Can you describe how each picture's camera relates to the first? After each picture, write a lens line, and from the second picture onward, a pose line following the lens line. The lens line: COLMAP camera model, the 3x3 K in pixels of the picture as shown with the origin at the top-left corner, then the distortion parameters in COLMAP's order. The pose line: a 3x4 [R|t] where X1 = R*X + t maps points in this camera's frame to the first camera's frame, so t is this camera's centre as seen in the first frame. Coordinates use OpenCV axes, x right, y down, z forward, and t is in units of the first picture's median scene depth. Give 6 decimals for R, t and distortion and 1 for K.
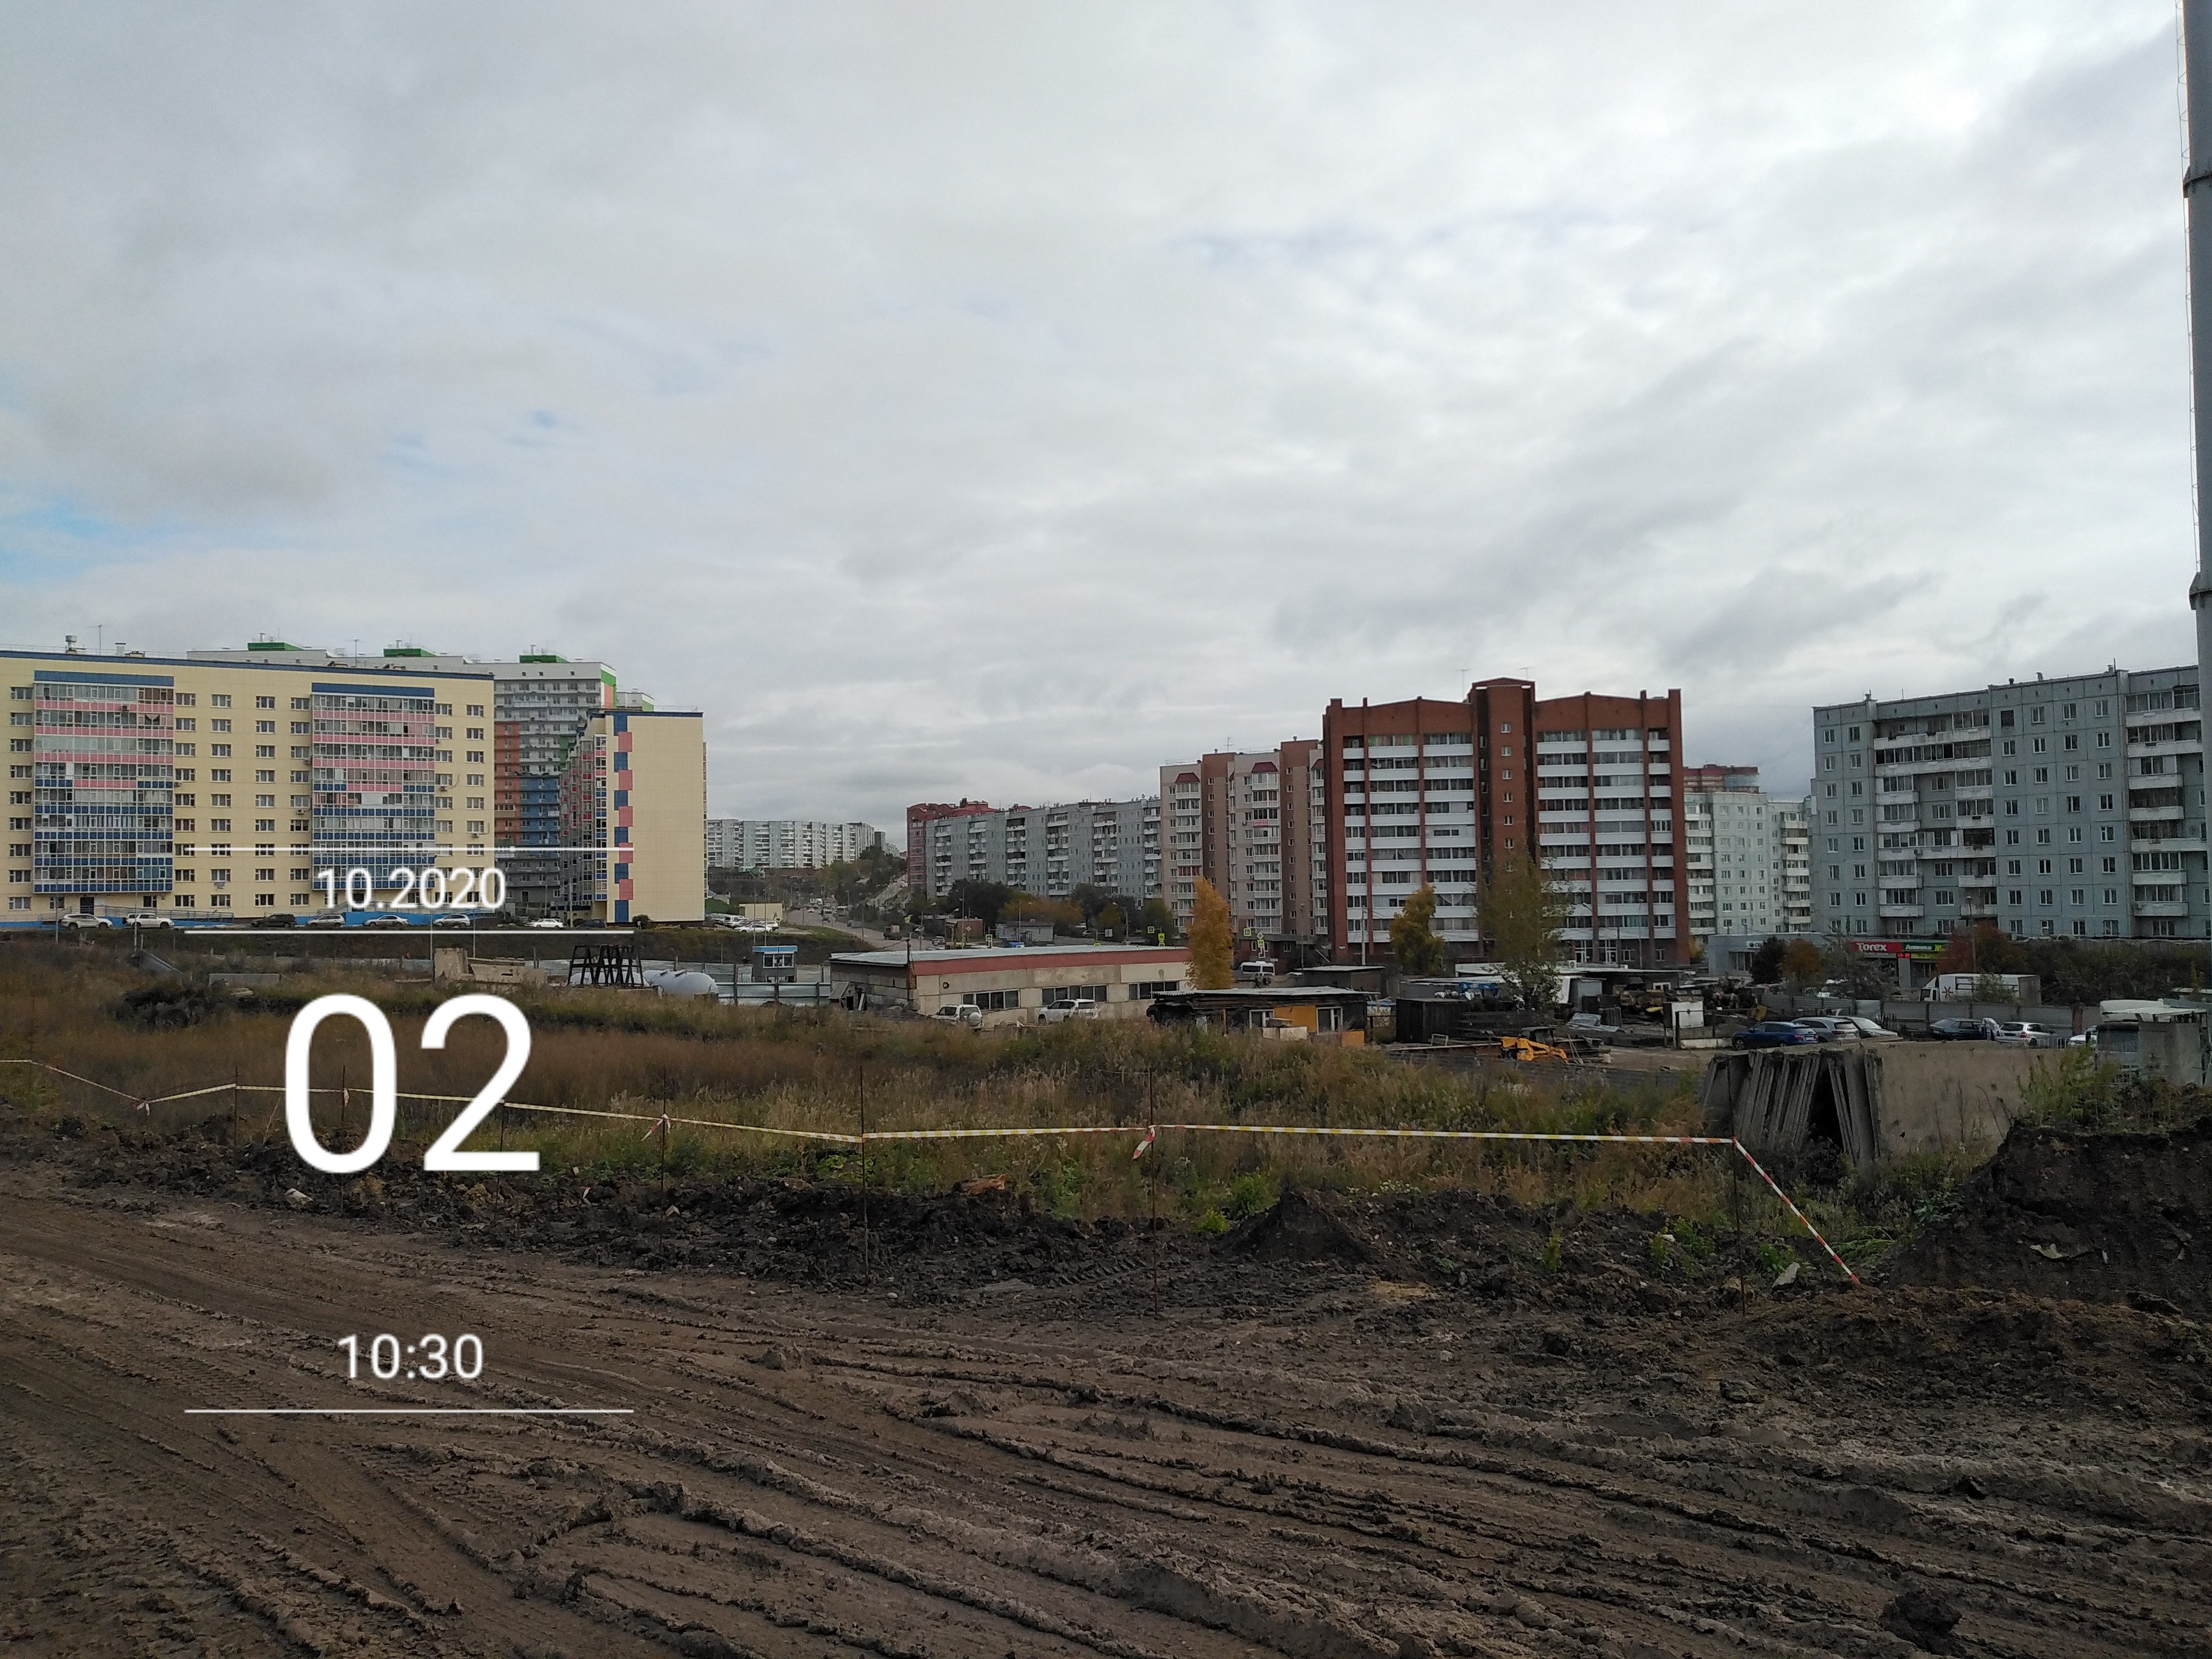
lens RADIAL K [[1695.1, 0, 1093.9], [0, 1695.1, 829.8], [0, 0, 1]] dist [0.061371, -0.127286]
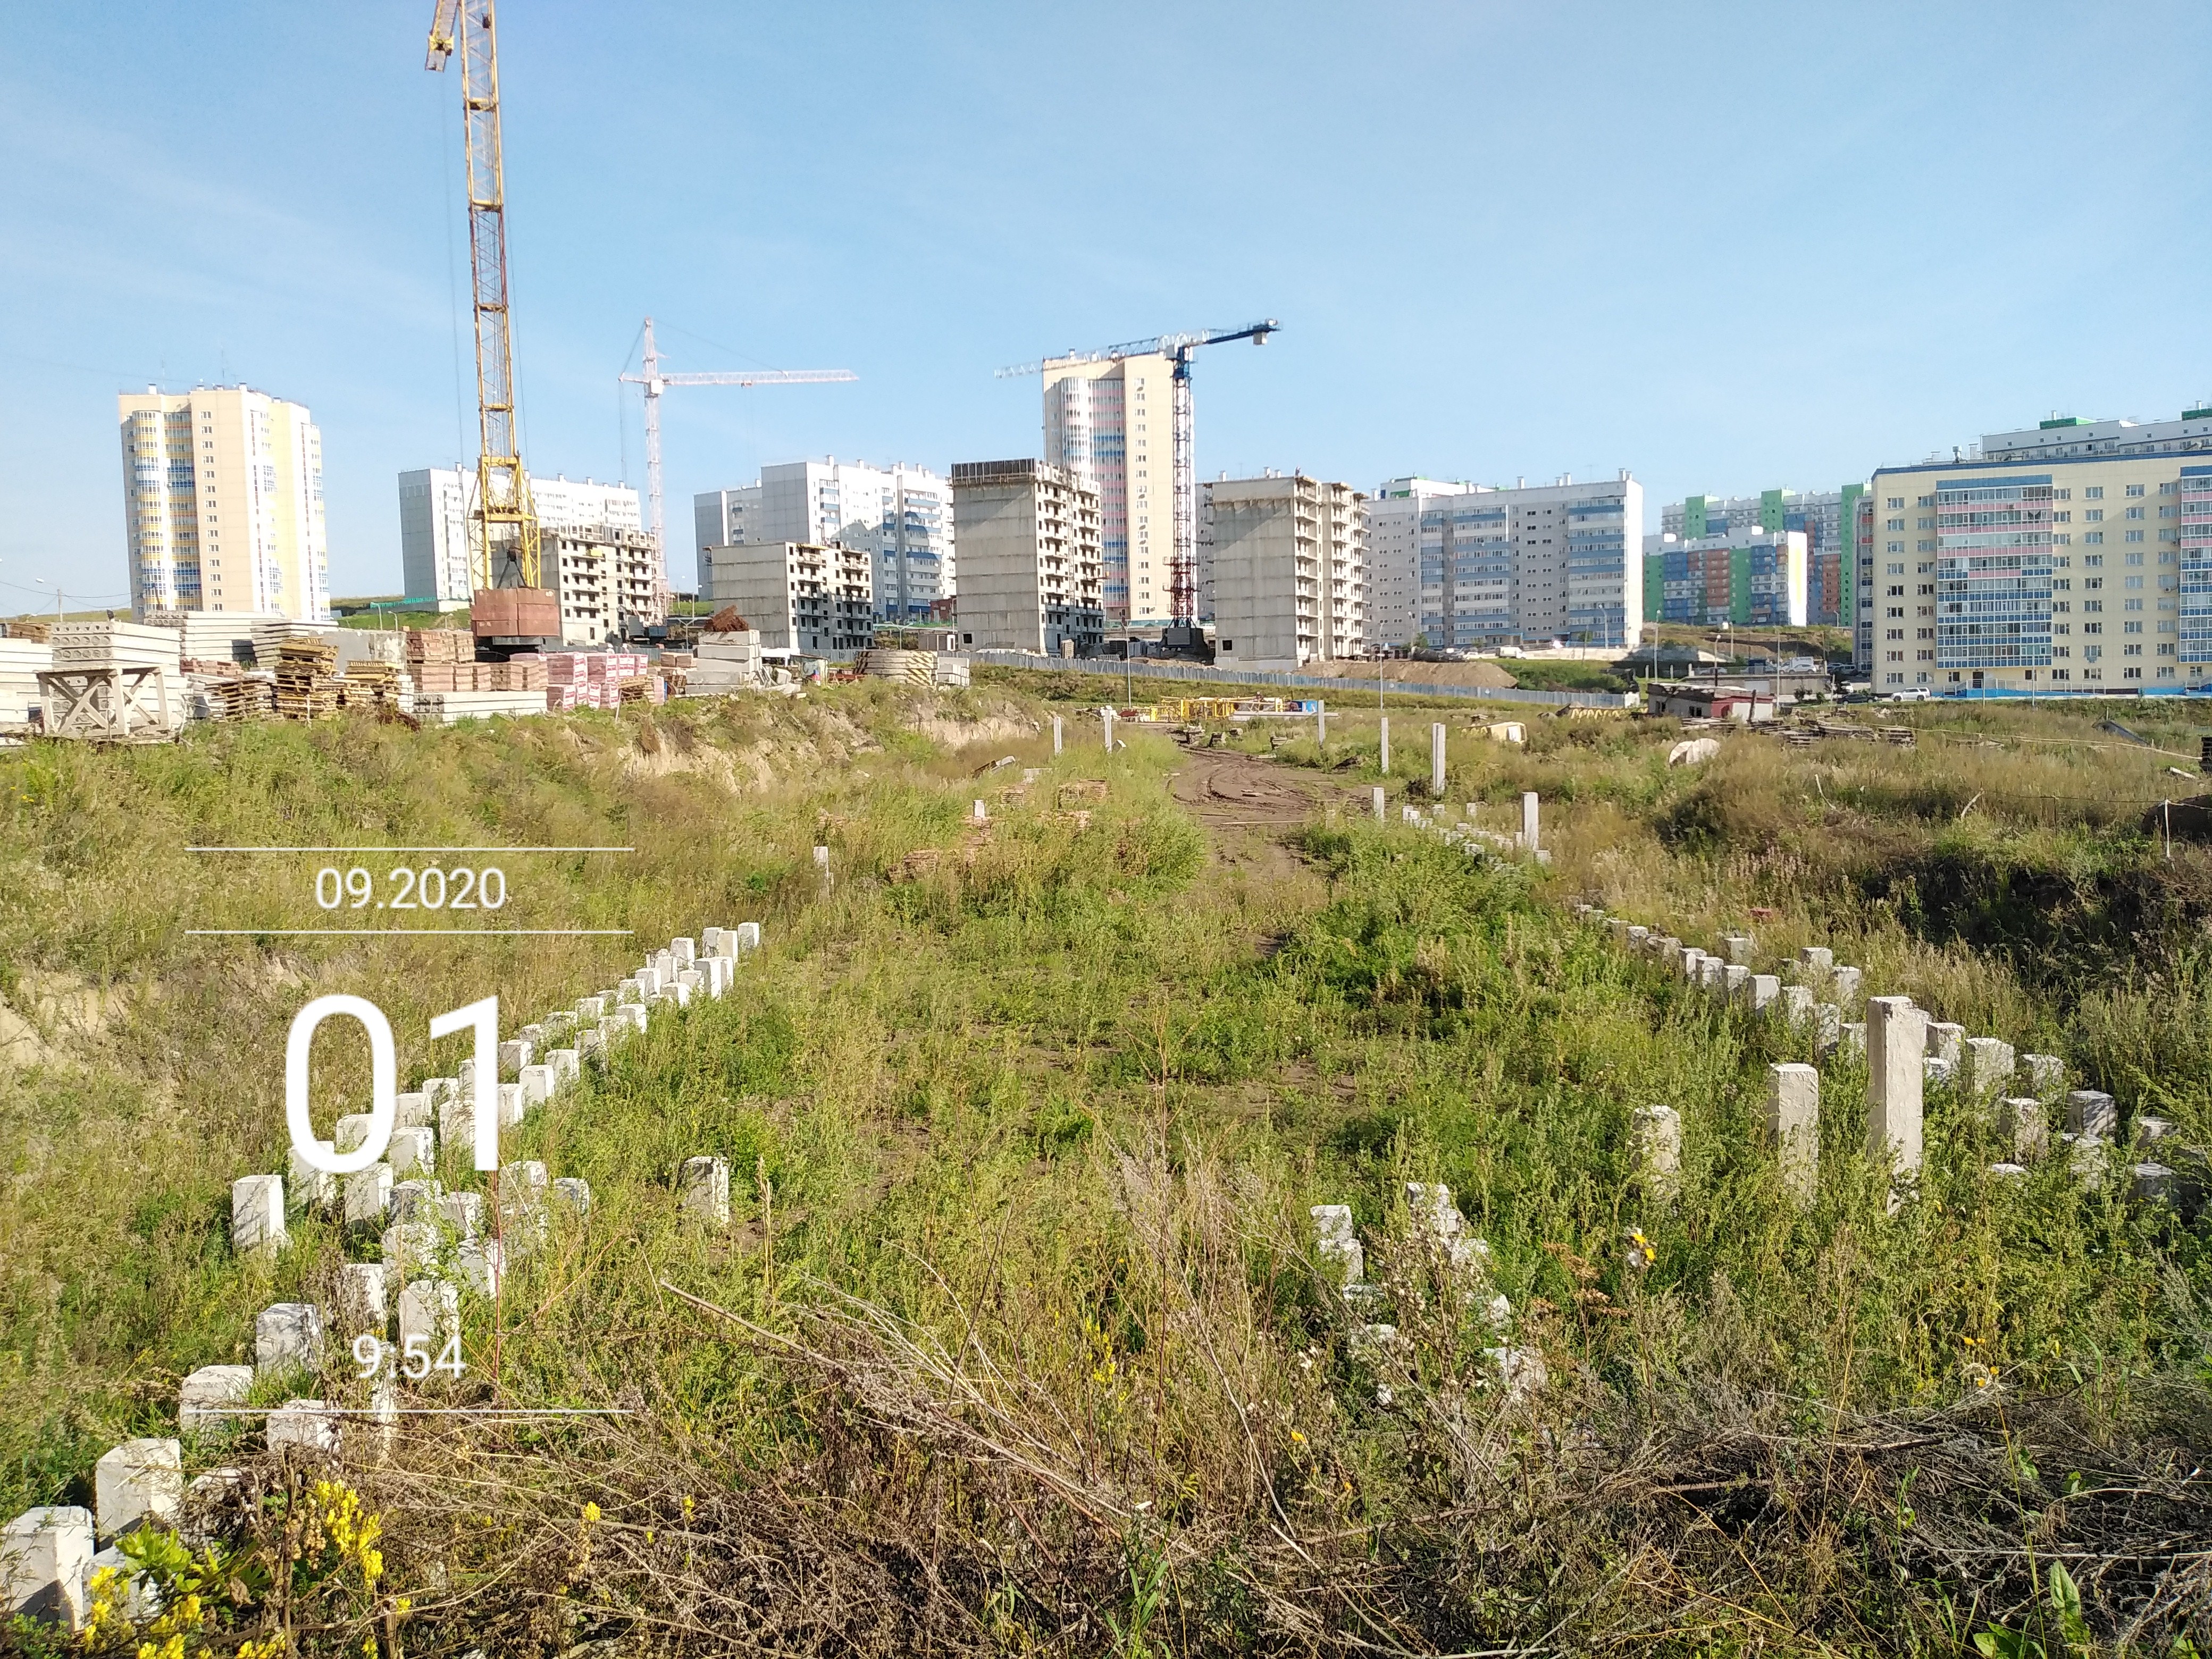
lens RADIAL K [[1720.8, 0, 1109.6], [0, 1720.8, 815.3], [0, 0, 1]] dist [0.049904, -0.134909]
pose [[0.627690, 0.055058, -0.776514, -0.031167], [0.046510, 0.993061, 0.108009, -0.016556], [0.777073, -0.103911, 0.620774, -0.185147]]
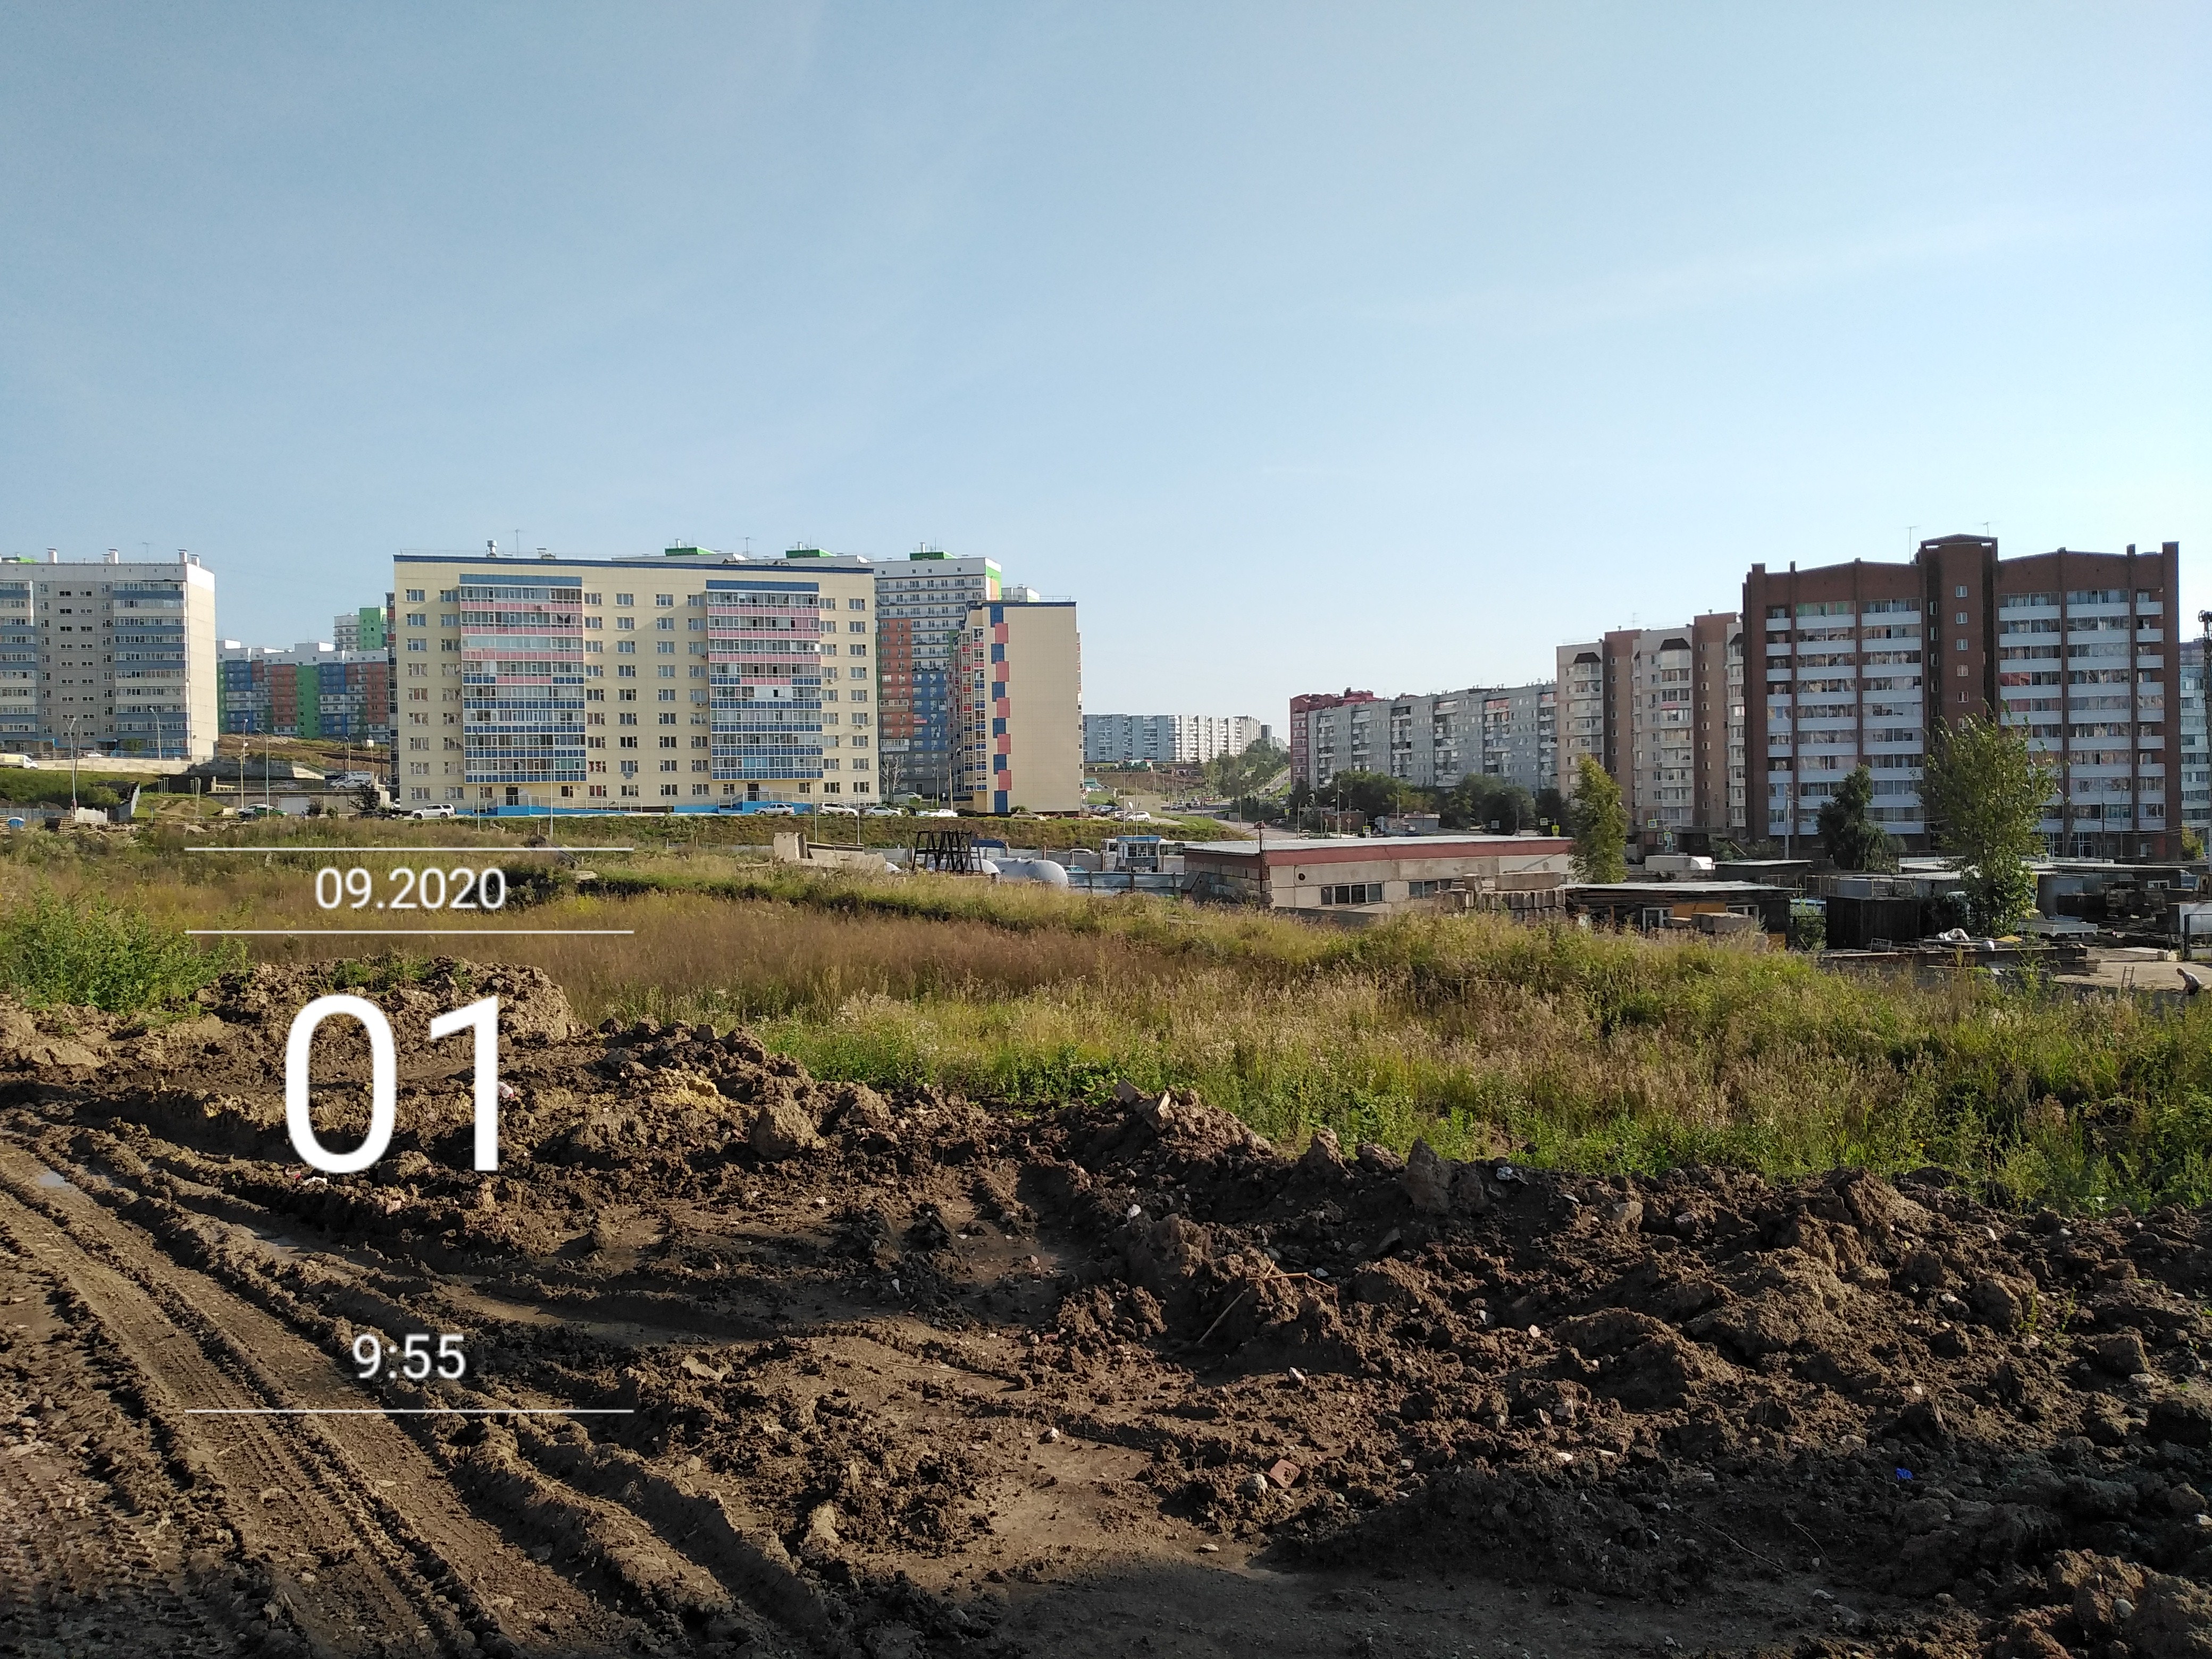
lens RADIAL K [[1688.2, 0, 1108.4], [0, 1688.2, 827.7], [0, 0, 1]] dist [0.057570, -0.132764]
pose [[0.975702, 0.002057, -0.219091, 0.004198], [0.011298, 0.998153, 0.059689, 0.004526], [0.218809, -0.060714, 0.973877, 0.041757]]
